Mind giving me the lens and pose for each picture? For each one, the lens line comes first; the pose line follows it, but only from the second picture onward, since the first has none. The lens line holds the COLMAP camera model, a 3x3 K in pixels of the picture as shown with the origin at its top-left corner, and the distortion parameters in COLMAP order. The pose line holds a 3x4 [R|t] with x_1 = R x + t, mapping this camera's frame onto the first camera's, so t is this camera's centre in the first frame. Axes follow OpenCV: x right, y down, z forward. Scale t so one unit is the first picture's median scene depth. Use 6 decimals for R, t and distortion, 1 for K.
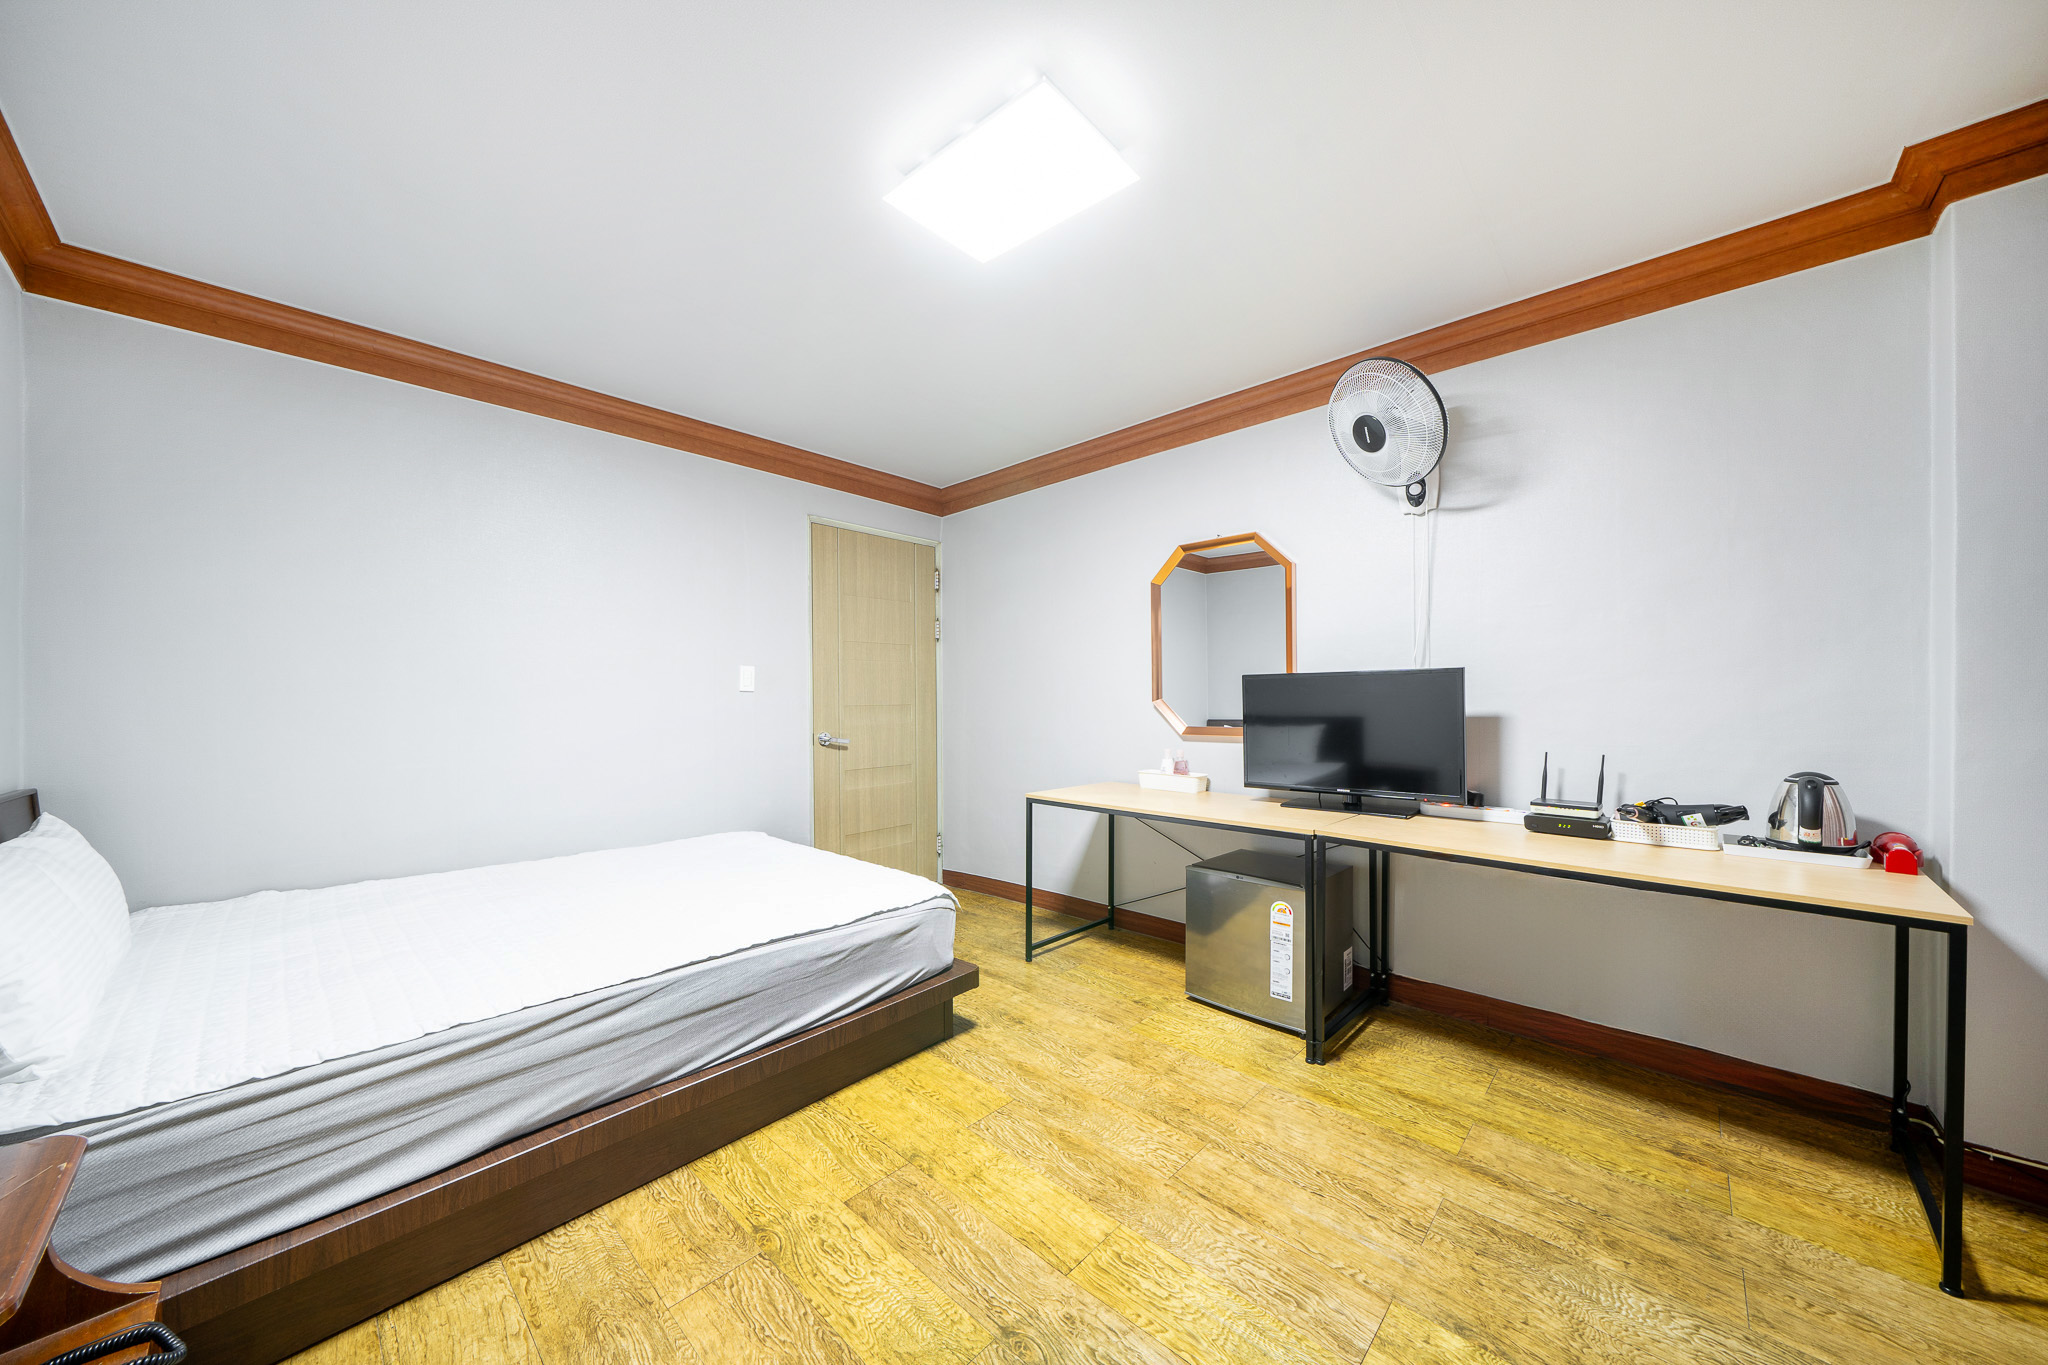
lens RADIAL K [[703.7, 0, 1013.5], [0, 703.7, 698.2], [0, 0, 1]] dist [0.000904, -0.000003]
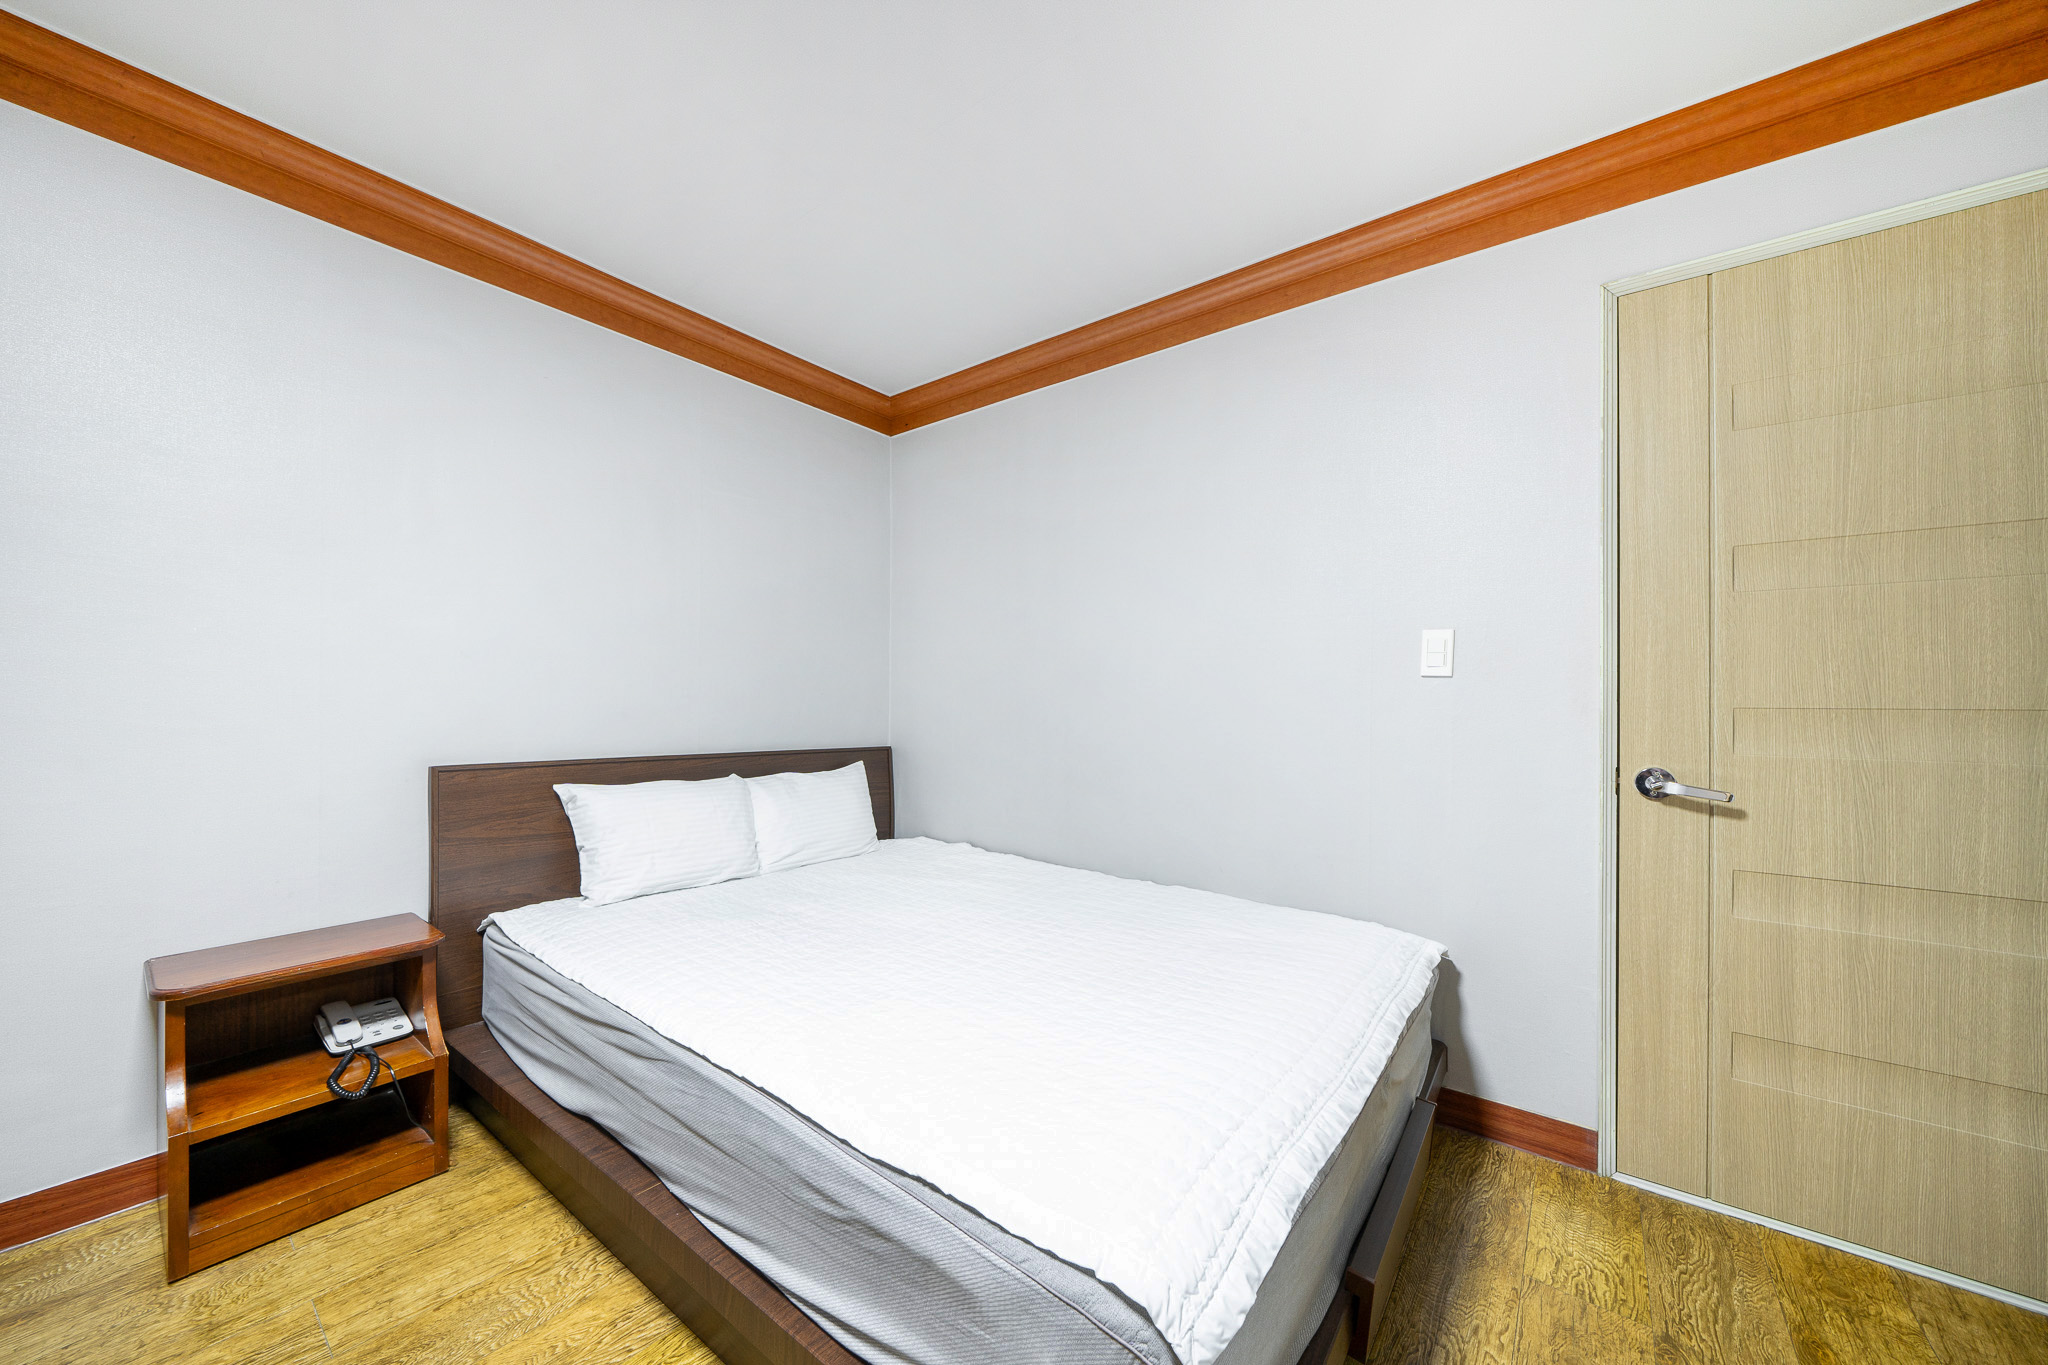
lens RADIAL K [[738.1, 0, 982.3], [0, 738.1, 680.7], [0, 0, 1]] dist [-0.009028, -0.000144]
pose [[0.073502, -0.015755, -0.997171, 0.208786], [-0.002883, 0.999868, -0.016010, 0.005333], [0.997291, 0.004051, 0.073446, 0.804832]]
